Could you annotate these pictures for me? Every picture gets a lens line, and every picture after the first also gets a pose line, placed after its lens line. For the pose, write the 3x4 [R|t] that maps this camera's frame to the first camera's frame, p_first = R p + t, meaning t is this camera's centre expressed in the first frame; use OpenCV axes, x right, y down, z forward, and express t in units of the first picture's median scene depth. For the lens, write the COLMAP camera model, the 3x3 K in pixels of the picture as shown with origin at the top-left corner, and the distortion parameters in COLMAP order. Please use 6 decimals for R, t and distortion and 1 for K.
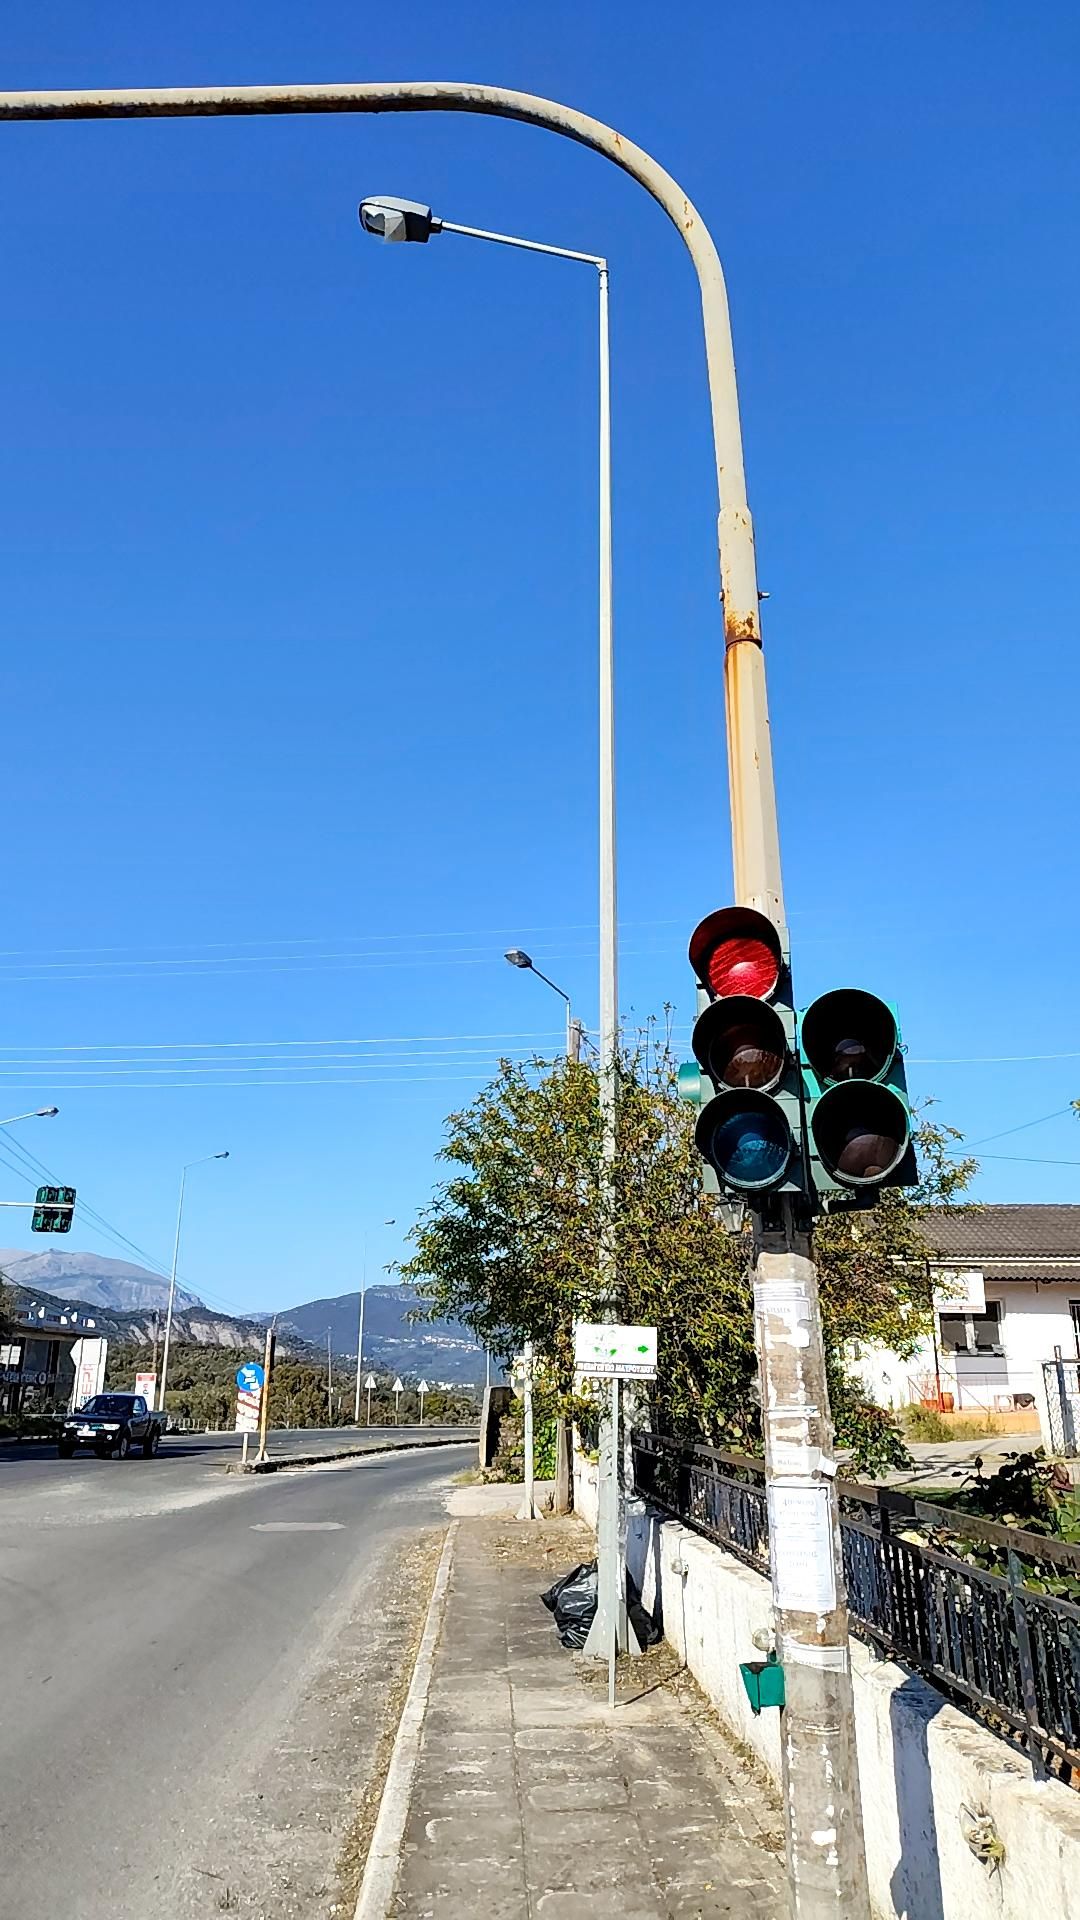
lens RADIAL K [[1352.5, 0, 540.0], [0, 1352.5, 960.0], [0, 0, 1]] dist [0.051592, -0.001470]
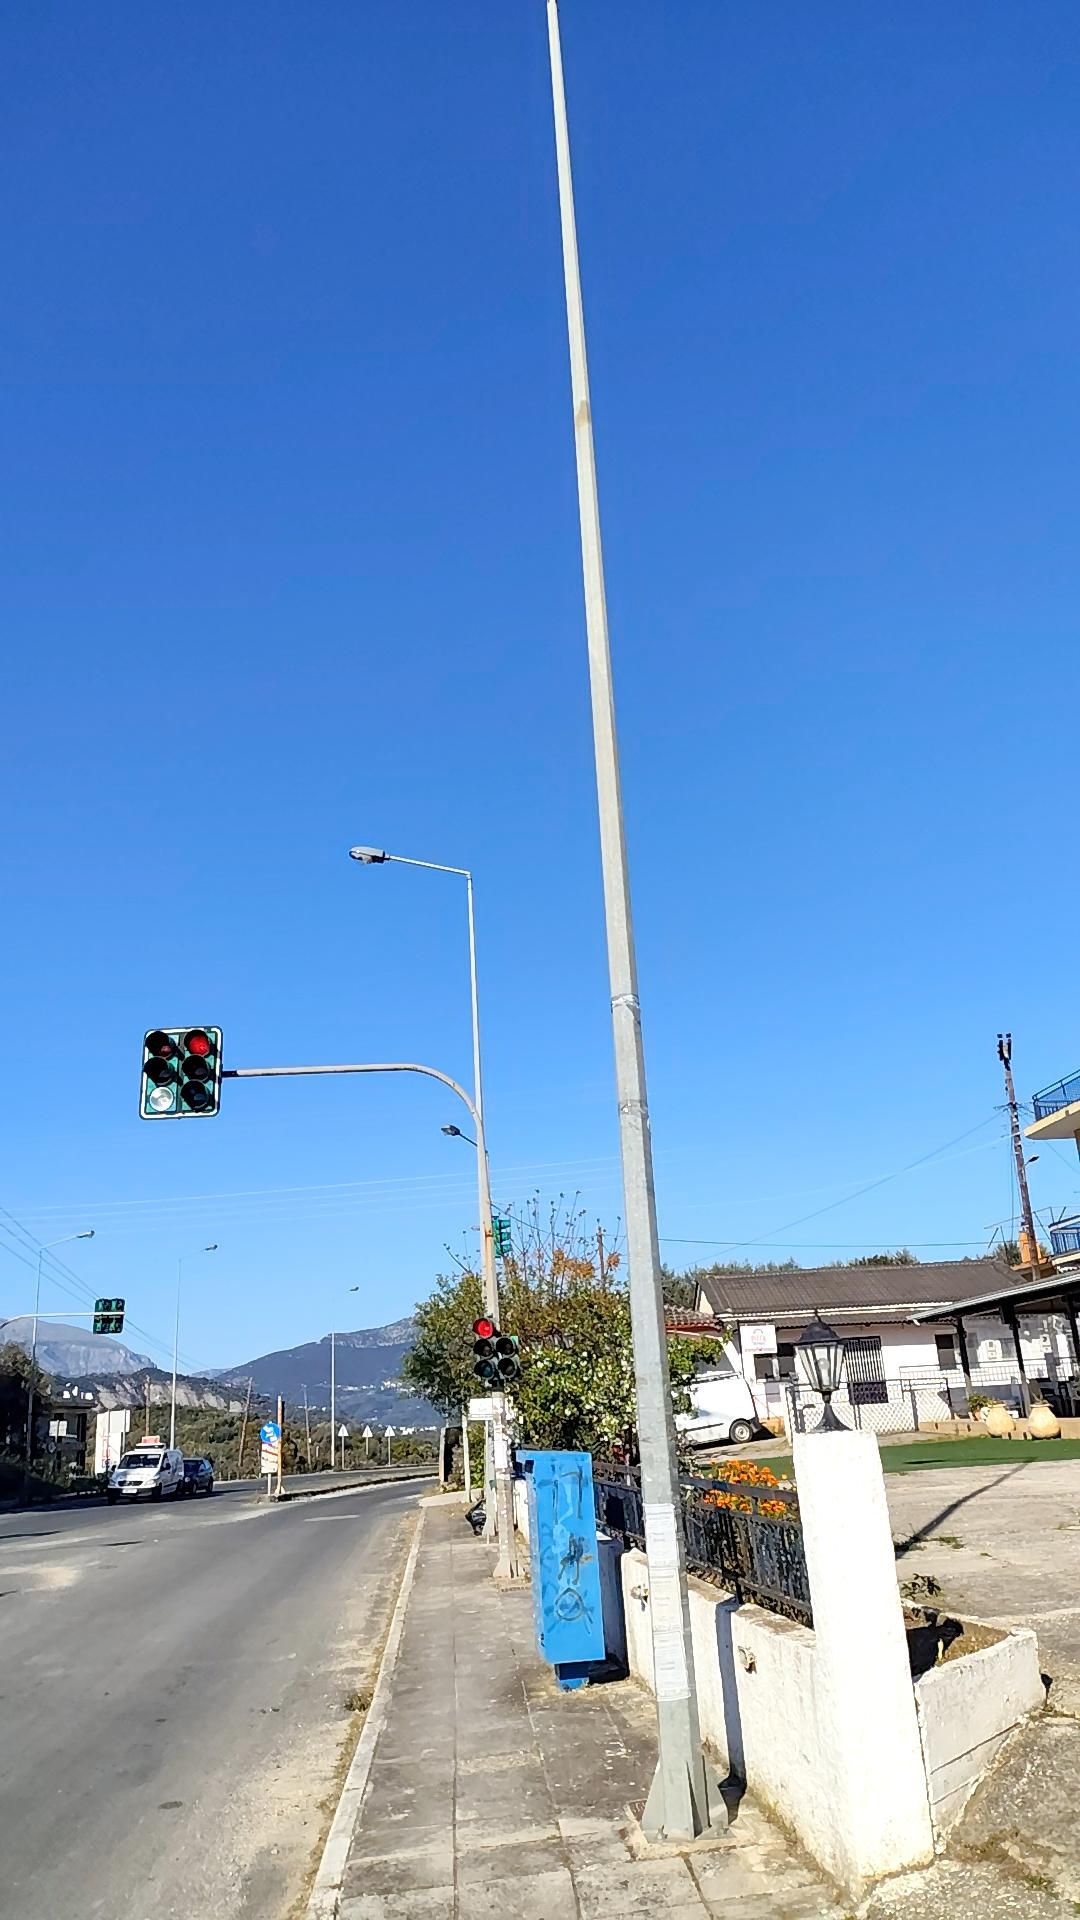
lens RADIAL K [[1354.0, 0, 575.1], [0, 1354.0, 973.1], [0, 0, 1]] dist [0.028287, -0.001736]
pose [[0.996490, -0.047528, 0.068907, 0.019307], [0.048552, 0.998733, -0.013256, -0.110787], [-0.068190, 0.016555, 0.997535, -0.355970]]
